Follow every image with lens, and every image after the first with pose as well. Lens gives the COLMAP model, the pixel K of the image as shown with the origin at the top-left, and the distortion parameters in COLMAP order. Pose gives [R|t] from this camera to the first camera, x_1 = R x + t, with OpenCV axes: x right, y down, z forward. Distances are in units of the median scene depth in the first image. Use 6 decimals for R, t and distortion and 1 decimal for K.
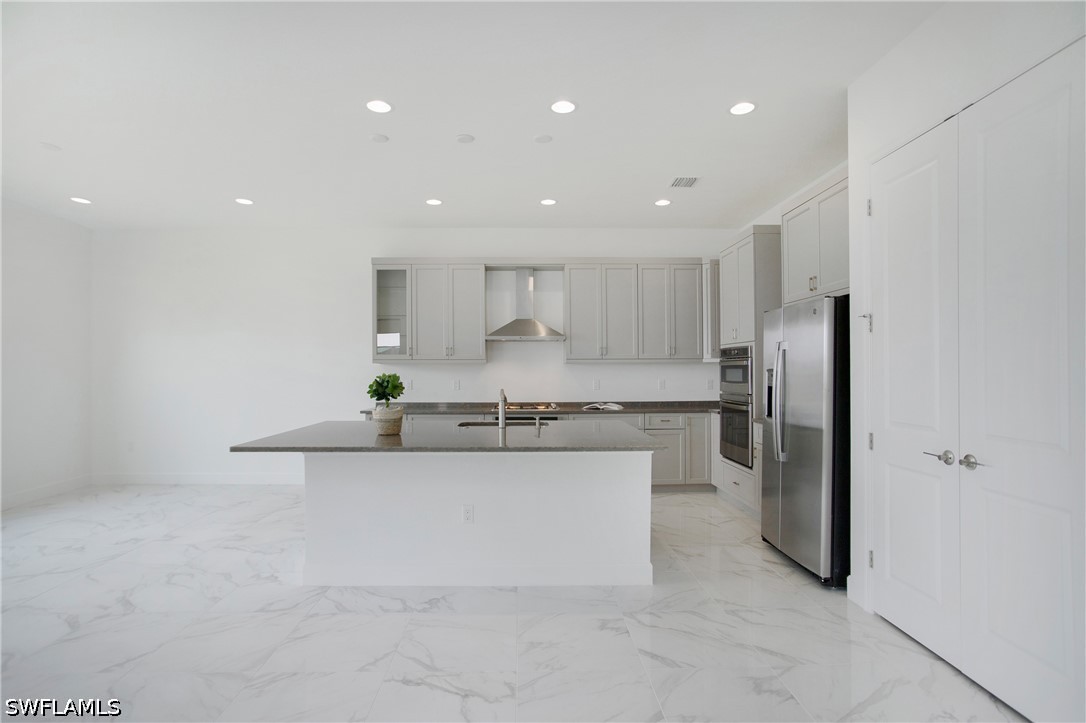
lens RADIAL K [[539.2, 0, 543.0], [0, 539.2, 361.5], [0, 0, 1]] dist [-0.002824, -0.000183]
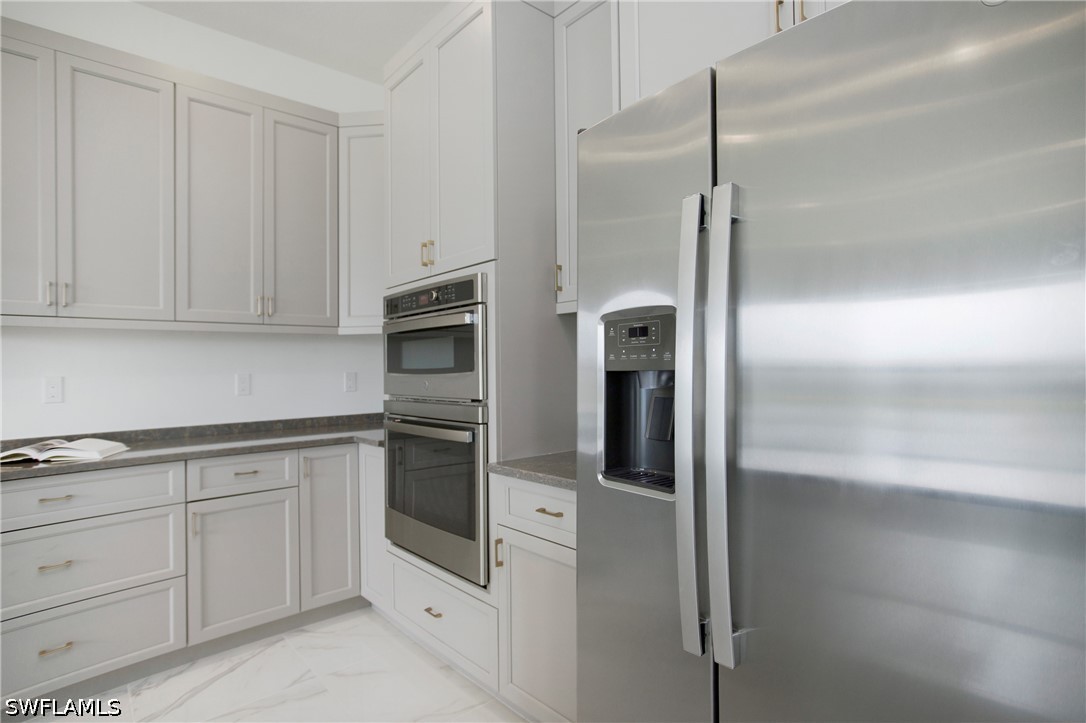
lens RADIAL K [[538.7, 0, 543.0], [0, 538.7, 361.5], [0, 0, 1]] dist [-0.033819, 0.000595]
pose [[0.765737, 0.002122, 0.643151, 0.161917], [0.001613, 0.999985, -0.005219, 0.033121], [-0.643152, 0.005034, 0.765722, 0.640799]]
